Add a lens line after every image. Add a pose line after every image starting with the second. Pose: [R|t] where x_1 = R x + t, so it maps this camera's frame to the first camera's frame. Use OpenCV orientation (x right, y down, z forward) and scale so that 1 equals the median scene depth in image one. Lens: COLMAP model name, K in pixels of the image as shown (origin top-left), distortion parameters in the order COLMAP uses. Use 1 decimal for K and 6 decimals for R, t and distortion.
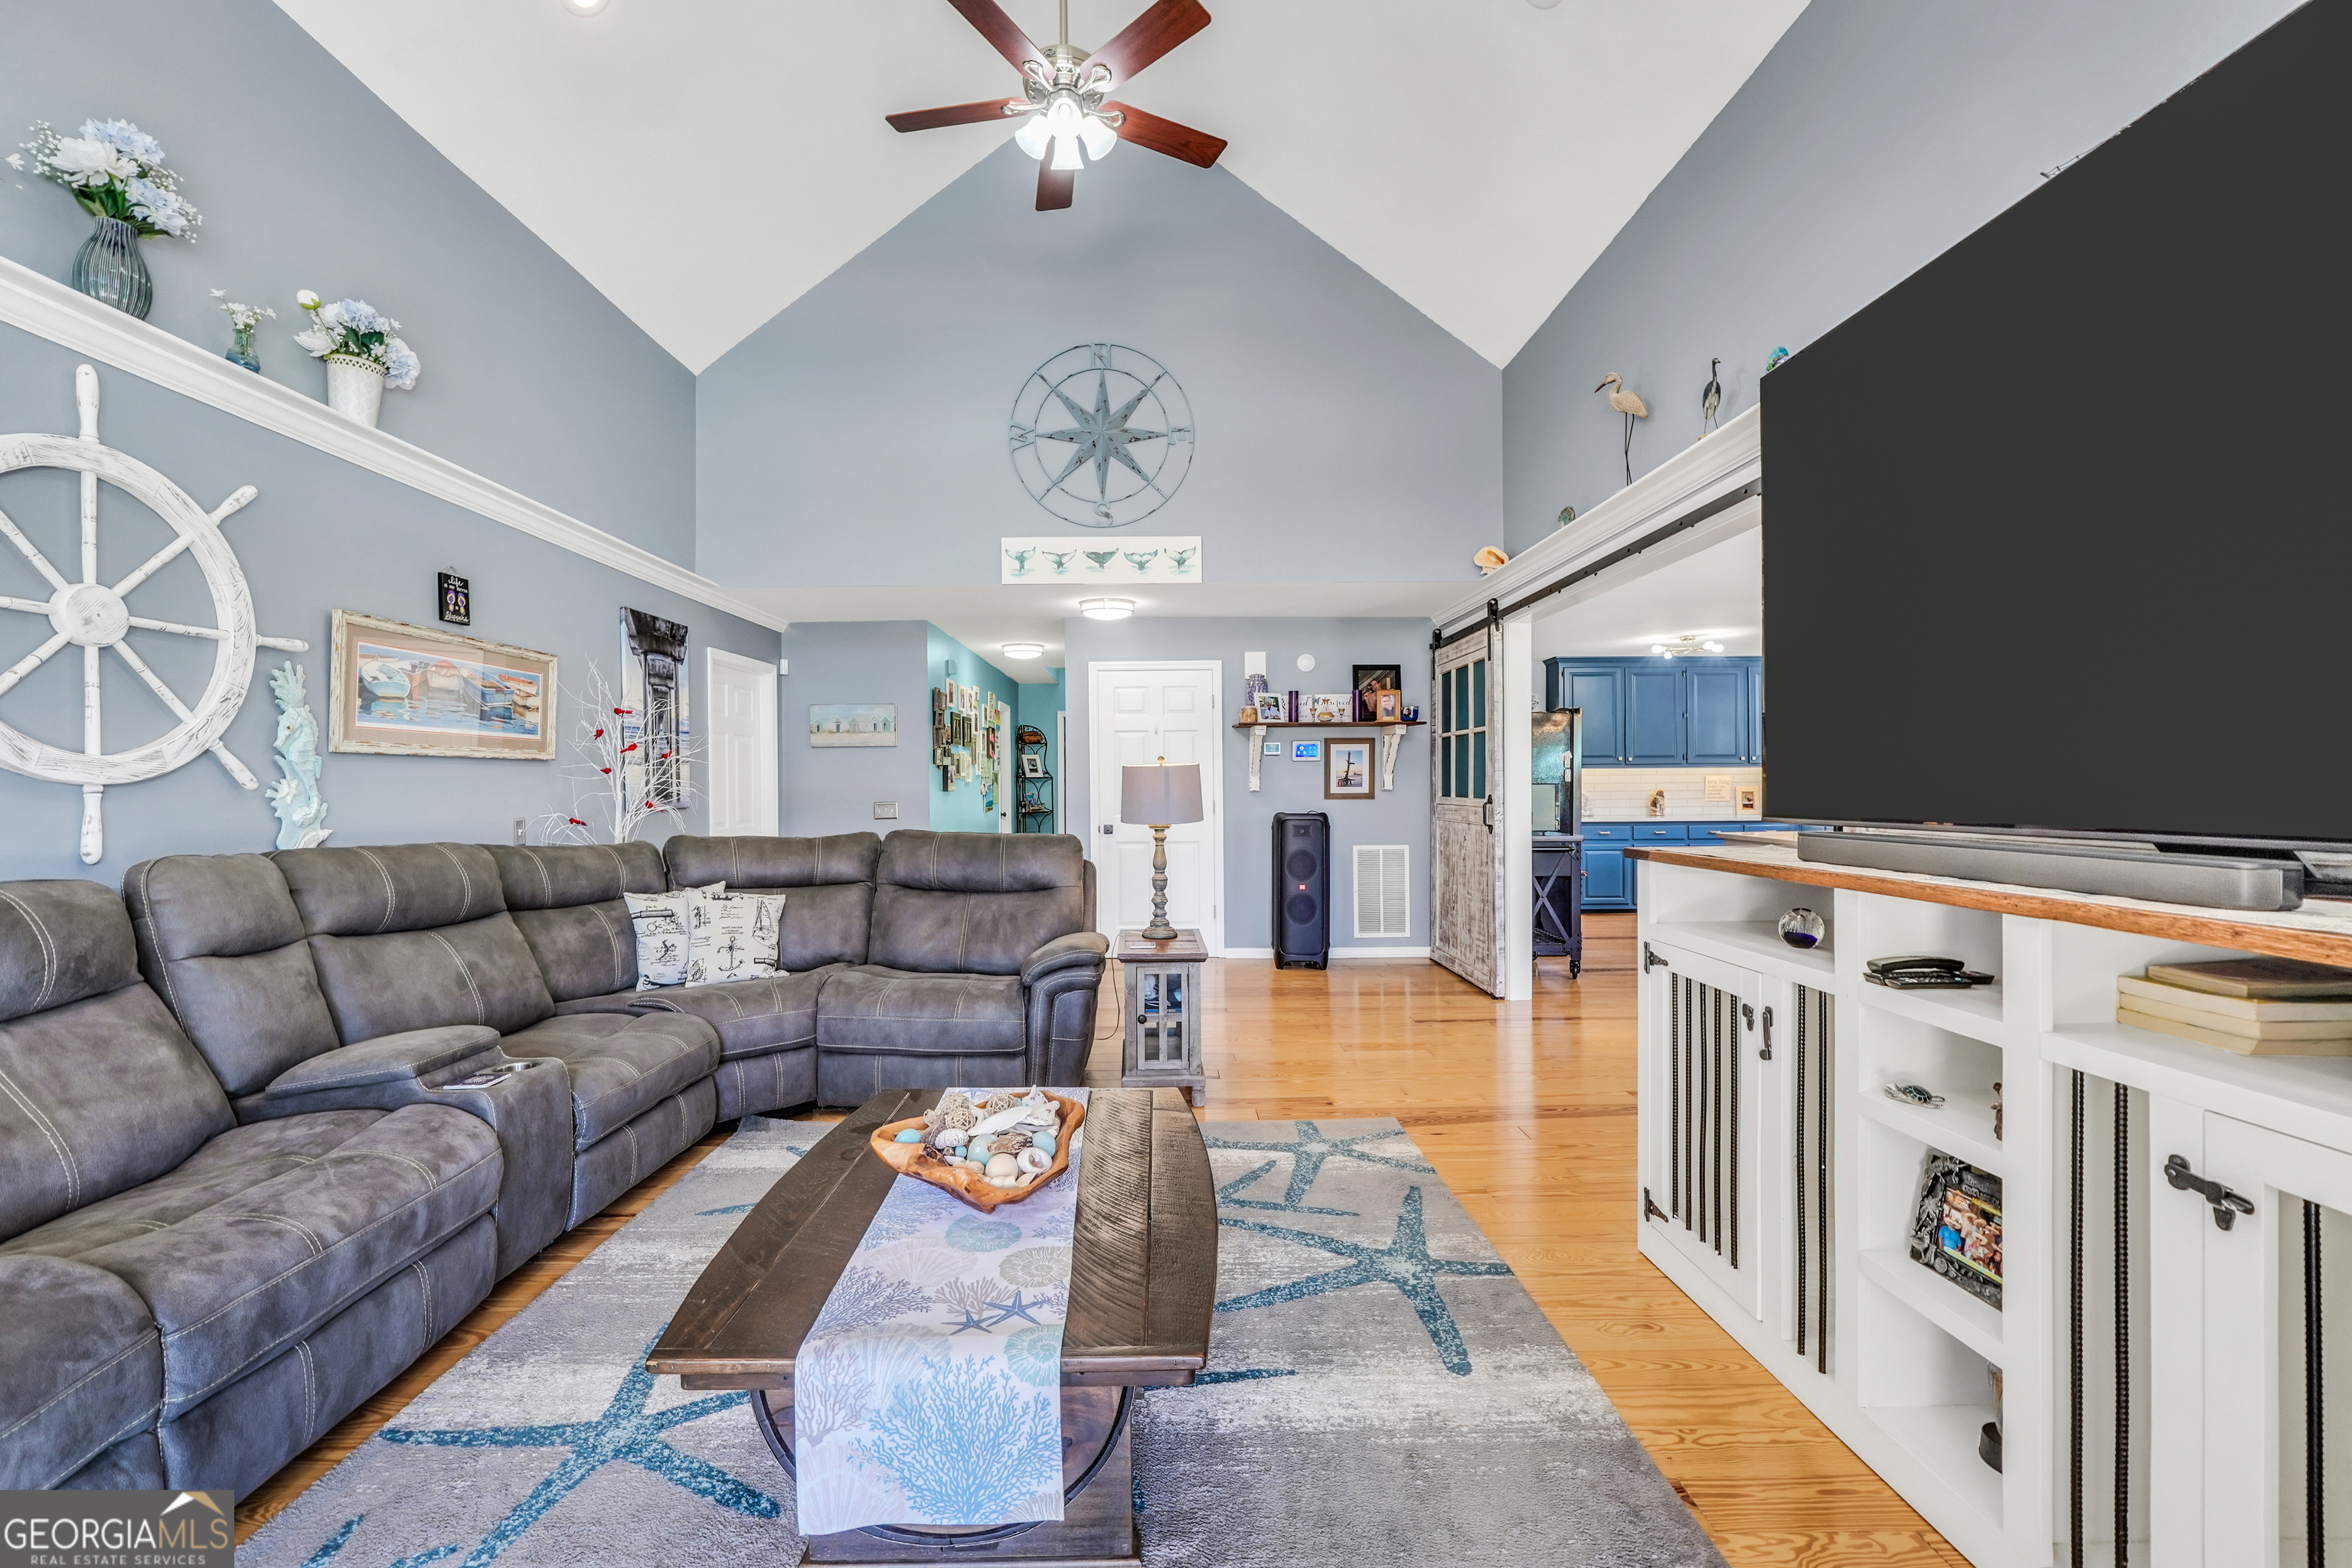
lens RADIAL K [[997.6, 0, 1176.0], [0, 997.6, 784.0], [0, 0, 1]] dist [-0.000239, 0.000218]
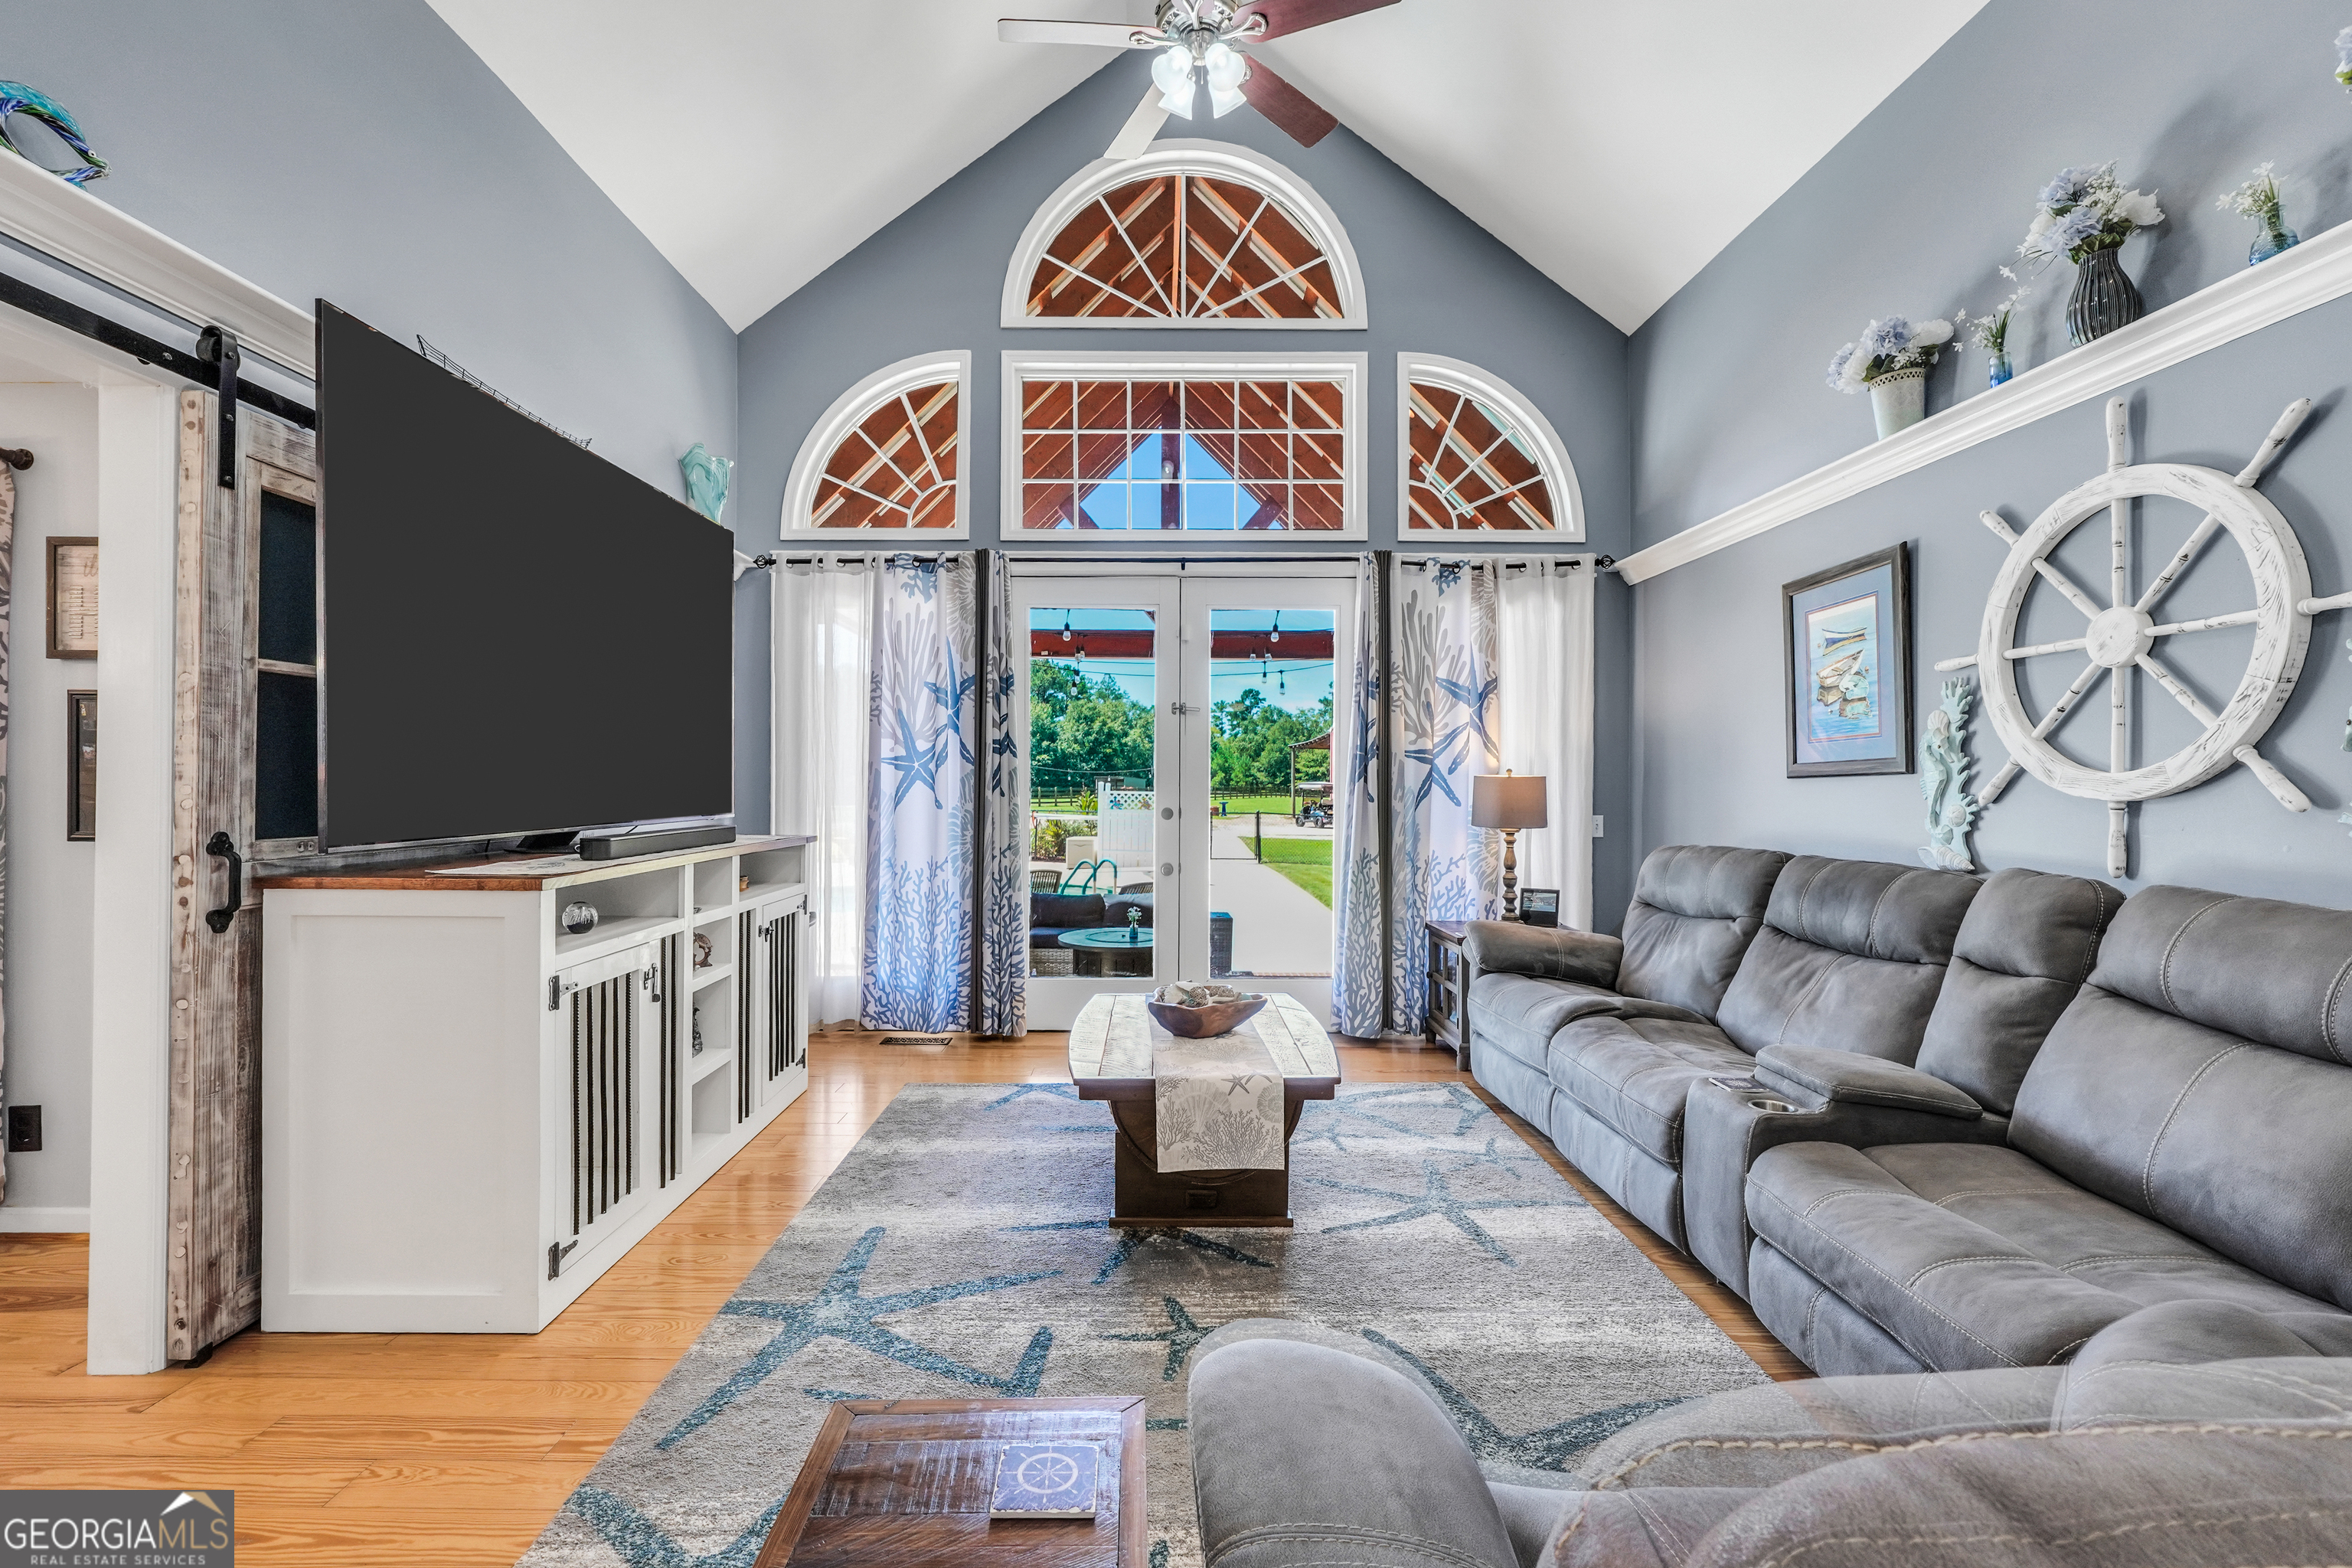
lens RADIAL K [[1059.0, 0, 1140.5], [0, 1059.0, 793.8], [0, 0, 1]] dist [-0.015426, 0.010036]
pose [[-0.999312, 0.001330, 0.037051, -0.083646], [0.001726, 0.999942, 0.010672, -0.015583], [-0.037035, 0.010728, -0.999256, 1.560555]]
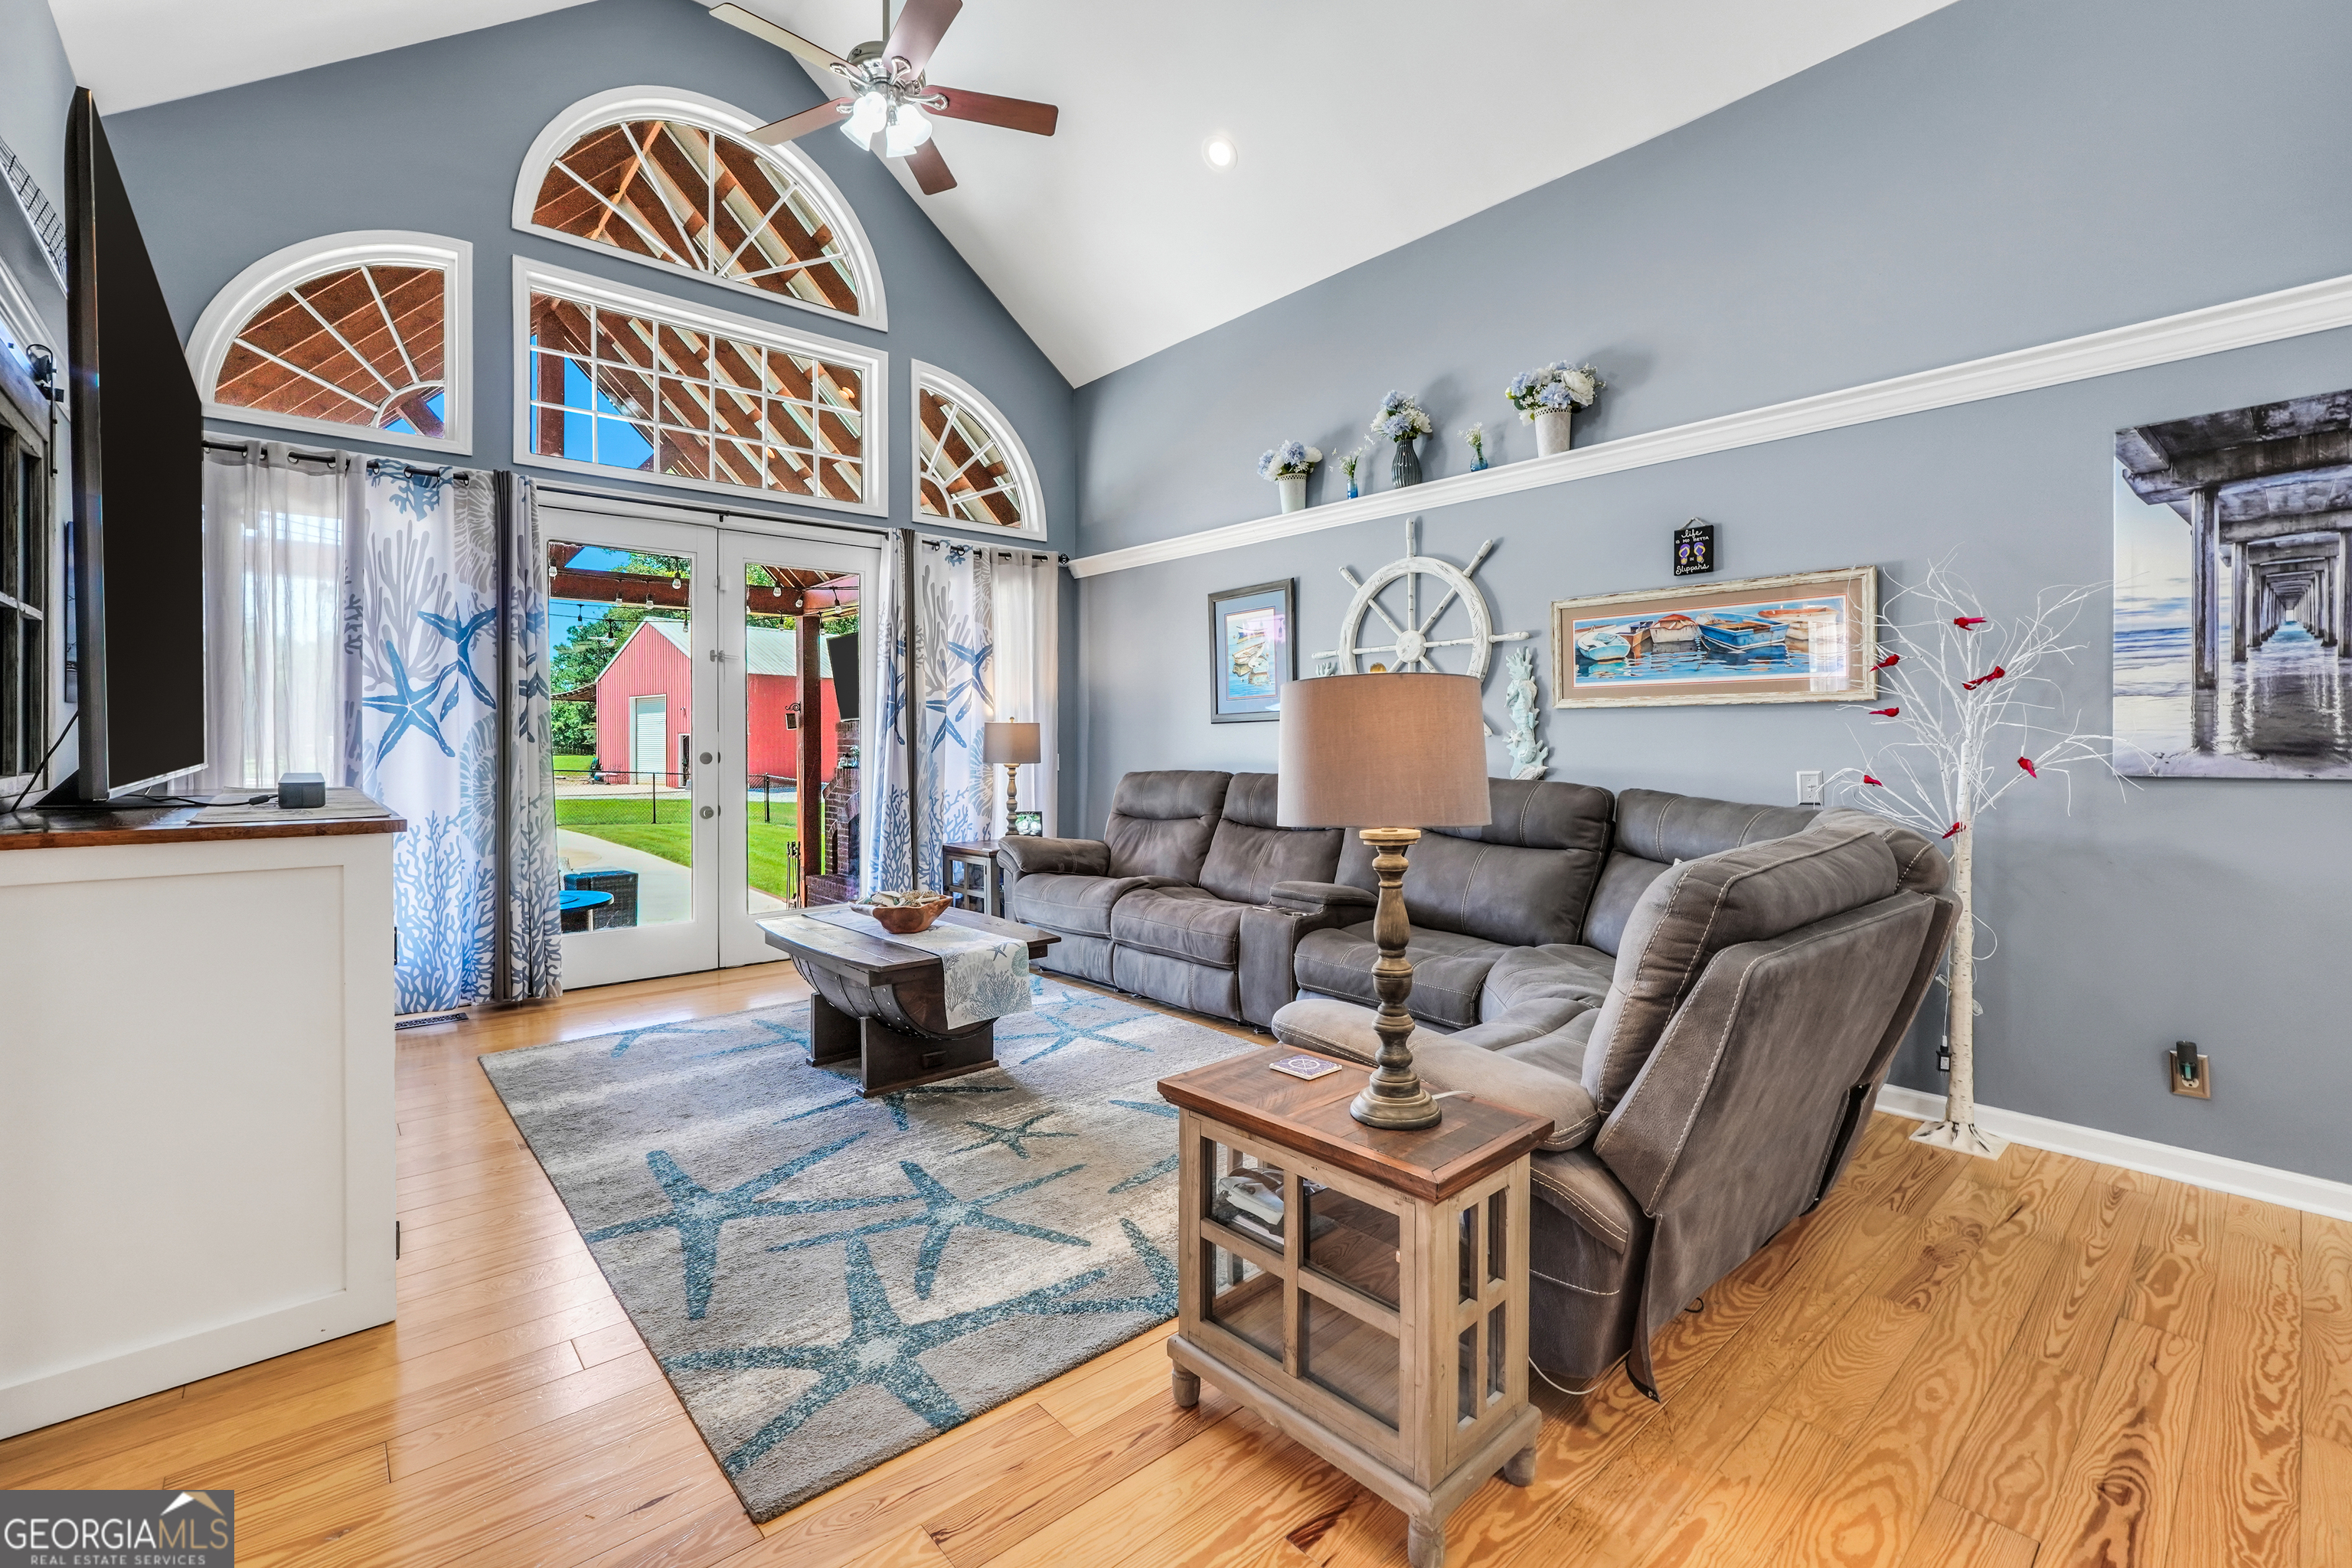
lens RADIAL K [[1040.4, 0, 1174.4], [0, 1040.4, 763.7], [0, 0, 1]] dist [-0.001930, -0.000083]
pose [[-0.771668, 0.021611, -0.635658, 0.410785], [0.005576, 0.999614, 0.027216, 0.000690], [0.636001, 0.017458, -0.771491, 1.666365]]
